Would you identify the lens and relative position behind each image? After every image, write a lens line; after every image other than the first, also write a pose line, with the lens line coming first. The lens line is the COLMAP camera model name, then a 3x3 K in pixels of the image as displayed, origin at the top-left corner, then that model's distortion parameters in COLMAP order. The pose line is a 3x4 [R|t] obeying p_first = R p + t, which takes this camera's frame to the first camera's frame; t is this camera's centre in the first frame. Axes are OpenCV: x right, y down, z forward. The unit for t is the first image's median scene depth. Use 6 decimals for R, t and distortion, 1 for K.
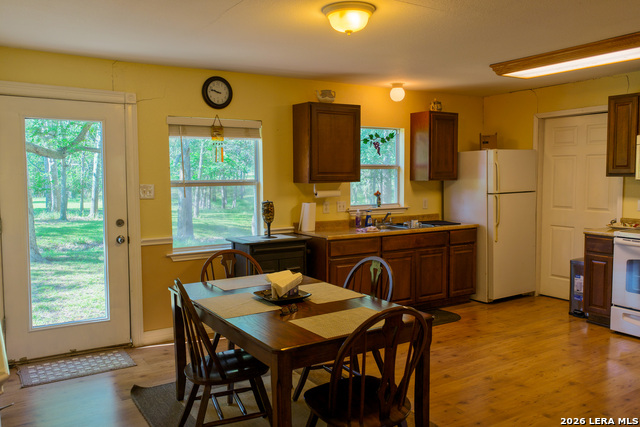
lens RADIAL K [[534.7, 0, 320.7], [0, 534.7, 210.6], [0, 0, 1]] dist [-0.012413, 0.039159]
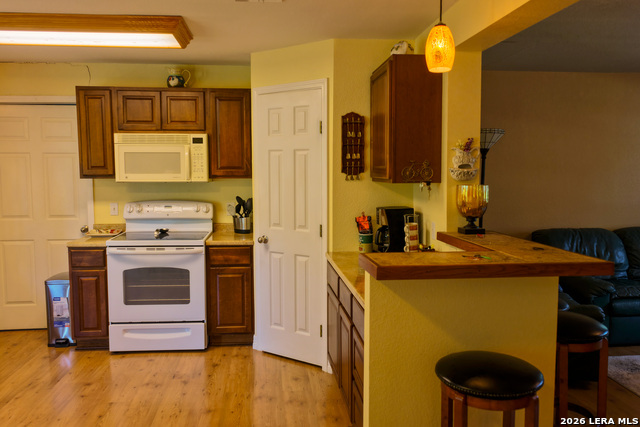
lens RADIAL K [[534.7, 0, 322.3], [0, 534.7, 212.8], [0, 0, 1]] dist [-0.012413, 0.039159]
pose [[0.451641, -0.070346, 0.889422, -0.063760], [0.066052, 0.996787, 0.045297, -0.021265], [-0.889751, 0.038291, 0.454837, 0.252310]]
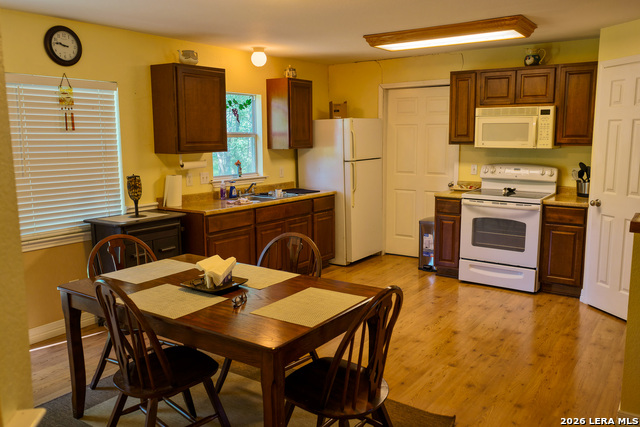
lens RADIAL K [[534.7, 0, 320.2], [0, 534.7, 211.5], [0, 0, 1]] dist [-0.012413, 0.039159]
pose [[0.925308, -0.053898, 0.375367, -0.138255], [0.027919, 0.996844, 0.074313, -0.014258], [-0.378188, -0.058283, 0.923892, 0.061850]]
